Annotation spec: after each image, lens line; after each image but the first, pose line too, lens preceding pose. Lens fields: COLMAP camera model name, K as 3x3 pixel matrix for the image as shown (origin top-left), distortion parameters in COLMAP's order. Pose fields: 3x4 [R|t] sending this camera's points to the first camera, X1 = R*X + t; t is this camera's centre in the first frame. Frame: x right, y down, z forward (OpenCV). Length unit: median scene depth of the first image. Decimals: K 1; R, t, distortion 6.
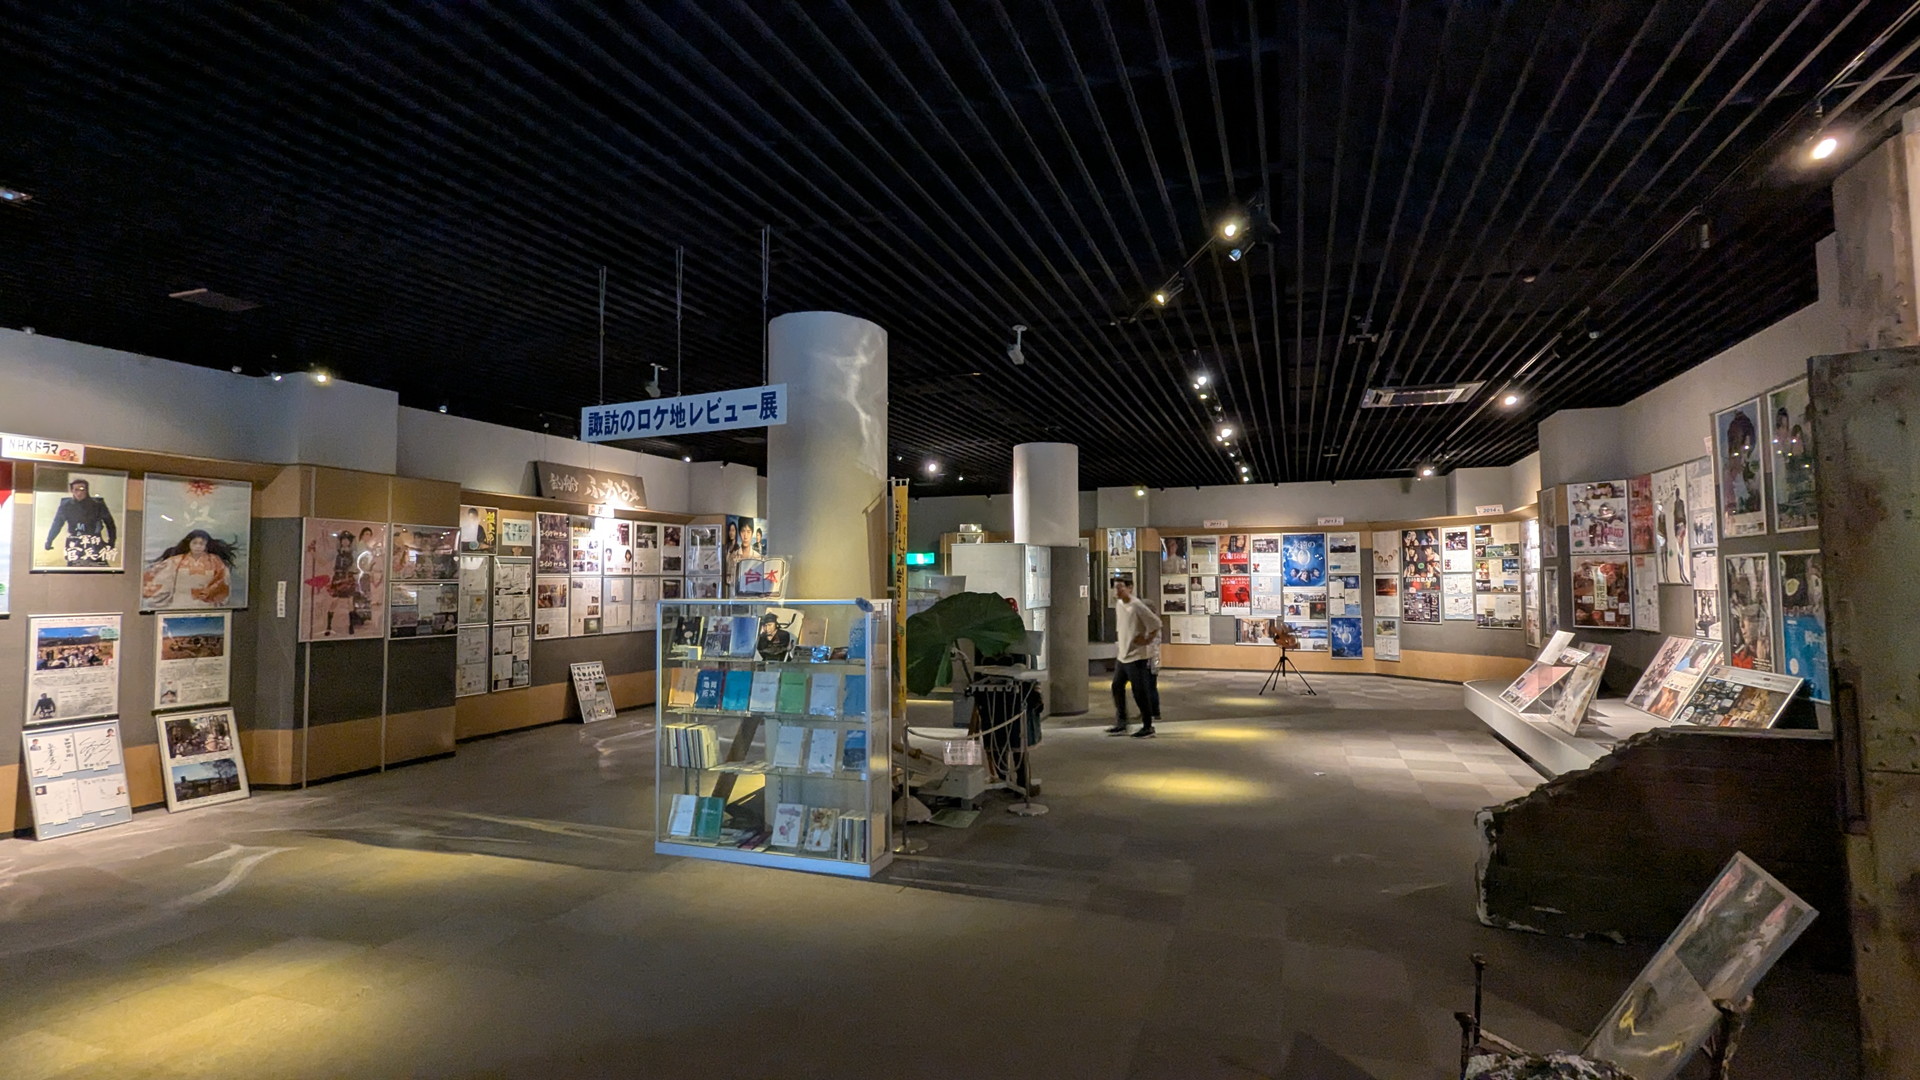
lens RADIAL K [[900.4, 0, 961.4], [0, 900.4, 537.3], [0, 0, 1]] dist [0.000190, 0.000009]
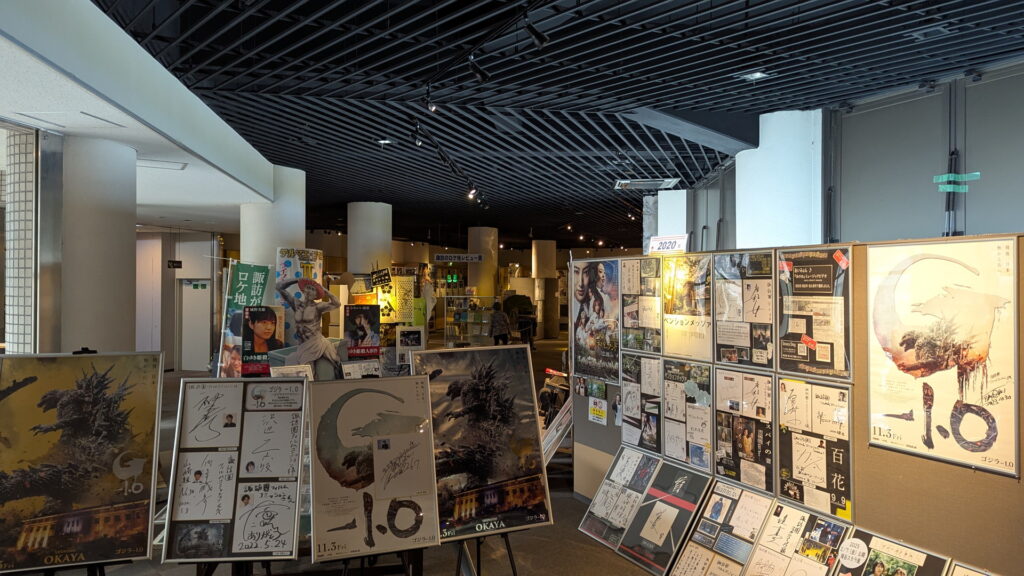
lens RADIAL K [[725.2, 0, 511.8], [0, 725.2, 285.8], [0, 0, 1]] dist [0.047969, -0.037518]
pose [[0.999779, 0.008501, 0.019241, -0.067939], [-0.009480, 0.998632, 0.051422, -0.120536], [-0.018778, -0.051593, 0.998492, -1.851298]]
